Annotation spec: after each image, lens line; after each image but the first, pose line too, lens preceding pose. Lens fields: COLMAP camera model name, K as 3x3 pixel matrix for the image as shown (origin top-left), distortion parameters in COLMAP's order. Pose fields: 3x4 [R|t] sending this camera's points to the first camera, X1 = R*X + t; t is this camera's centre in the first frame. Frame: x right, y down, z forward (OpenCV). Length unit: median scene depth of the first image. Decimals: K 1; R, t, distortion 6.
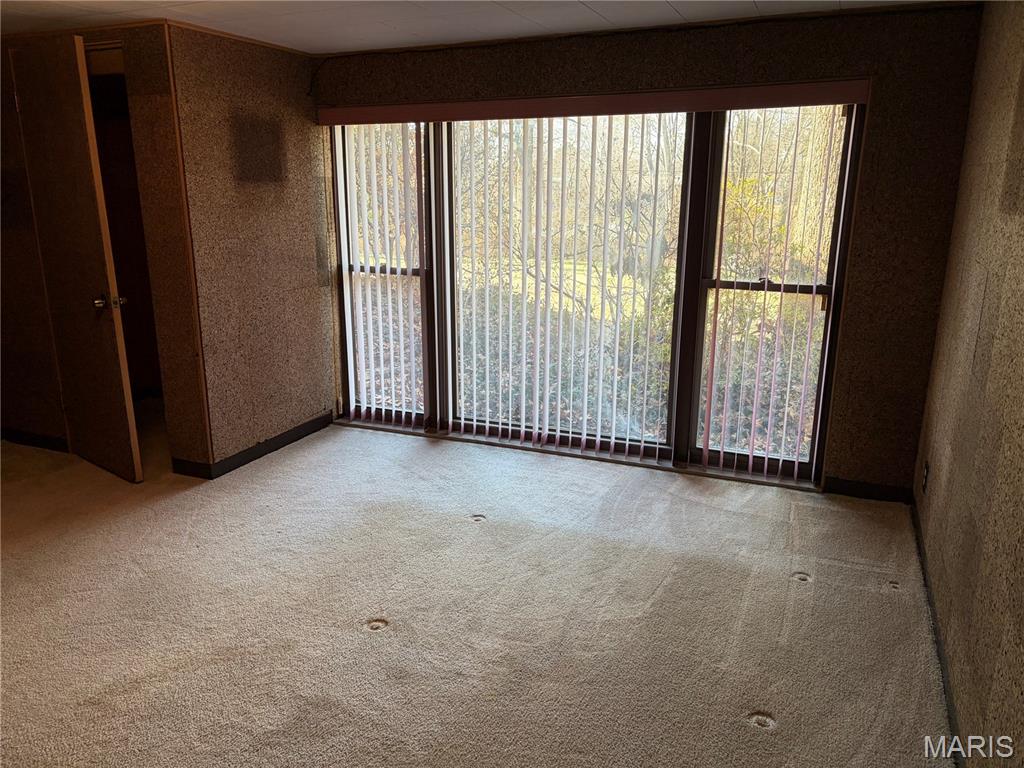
lens RADIAL K [[772.6, 0, 511.7], [0, 772.6, 389.8], [0, 0, 1]] dist [0.081606, -0.089466]
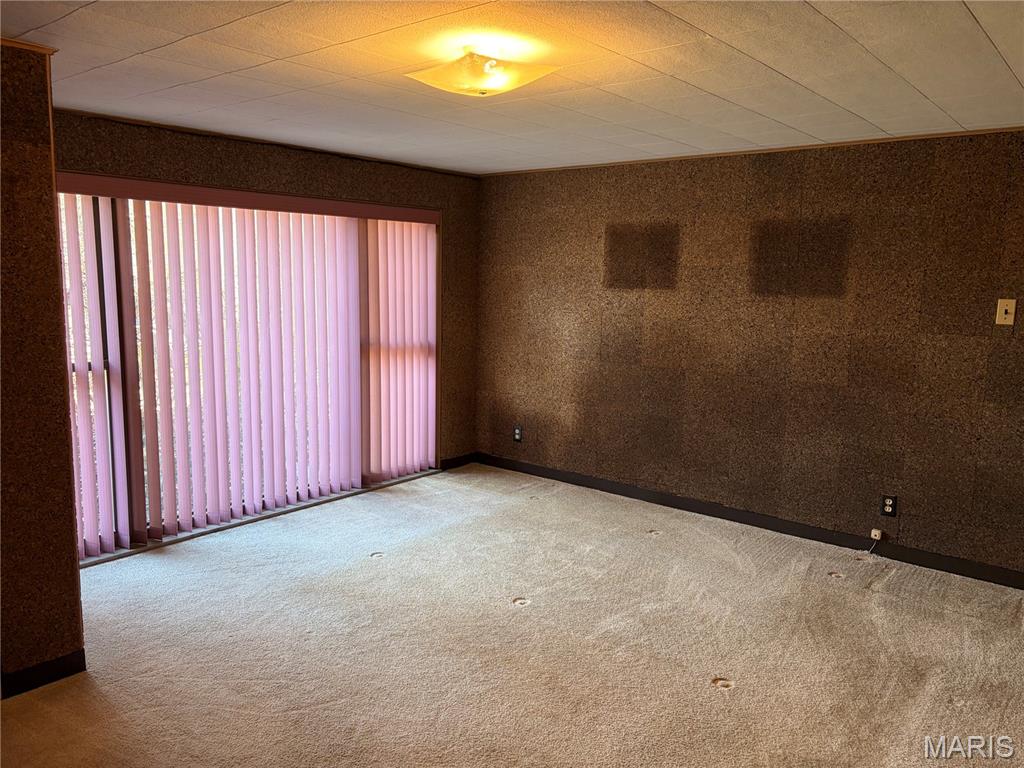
lens RADIAL K [[772.6, 0, 511.7], [0, 772.6, 389.8], [0, 0, 1]] dist [0.081606, -0.089466]
pose [[0.282749, -0.135754, 0.949539, -0.930599], [0.230358, 0.970573, 0.070166, -0.094032], [-0.931122, 0.198894, 0.305701, 0.370924]]
